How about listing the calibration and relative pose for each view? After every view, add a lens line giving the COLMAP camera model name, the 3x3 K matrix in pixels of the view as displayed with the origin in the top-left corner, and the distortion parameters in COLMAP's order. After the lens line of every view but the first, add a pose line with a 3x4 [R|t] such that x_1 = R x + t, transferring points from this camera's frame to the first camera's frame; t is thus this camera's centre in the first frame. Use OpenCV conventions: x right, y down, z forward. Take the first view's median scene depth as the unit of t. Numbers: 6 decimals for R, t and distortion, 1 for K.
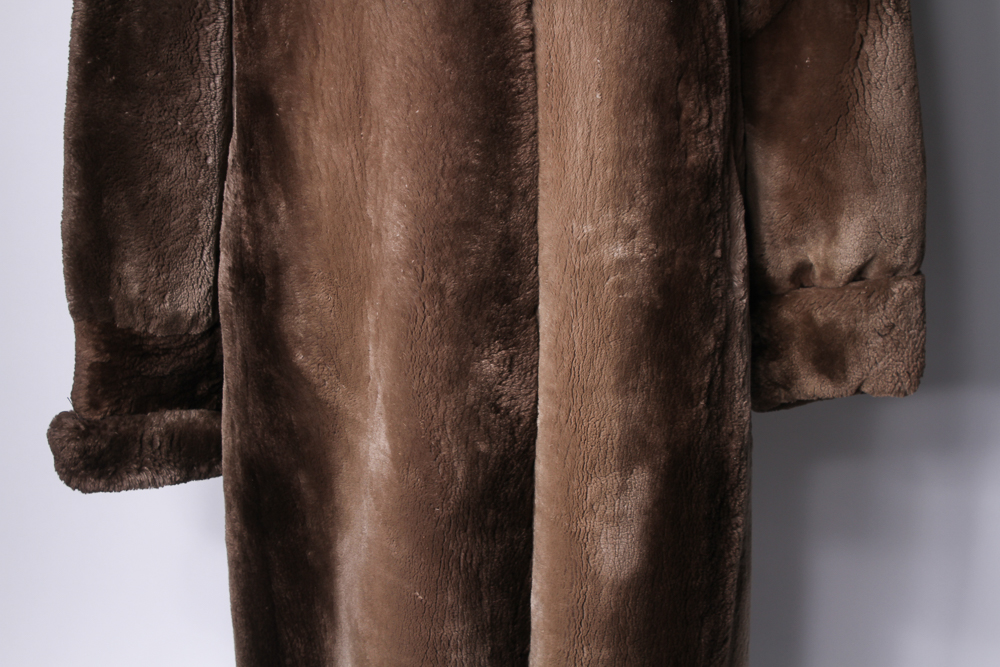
lens RADIAL K [[1949.5, 0, 500.0], [0, 1949.5, 333.5], [0, 0, 1]] dist [0.022661, 0.210172]
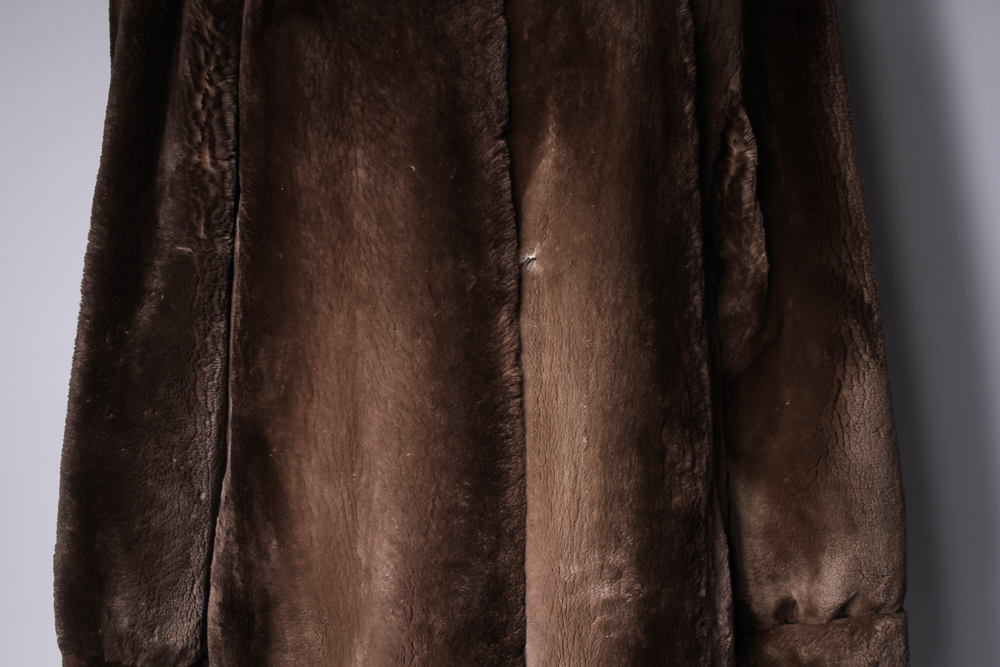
lens RADIAL K [[1949.5, 0, 500.0], [0, 1949.5, 333.5], [0, 0, 1]] dist [0.022661, 0.210172]
pose [[0.999938, 0.006848, 0.008730, -0.003369], [-0.005519, 0.989562, -0.144004, -0.027775], [-0.009625, 0.143947, 0.989539, -0.021726]]
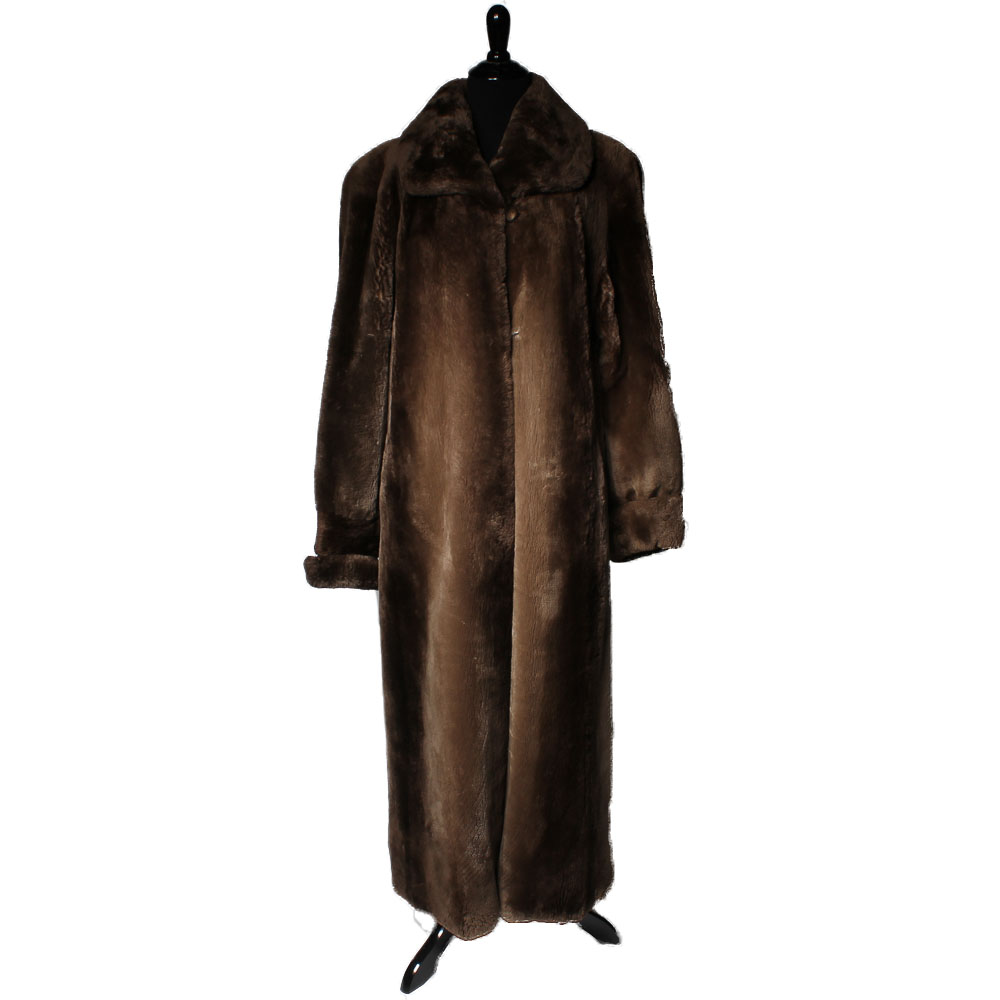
lens RADIAL K [[1383.3, 0, 500.0], [0, 1383.3, 500.0], [0, 0, 1]] dist [-0.153805, 0.006158]
pose [[0.999746, 0.007070, -0.021387, 0.037045], [-0.010228, 0.988421, -0.151392, 0.240763], [0.020070, 0.151572, 0.988242, -0.665262]]
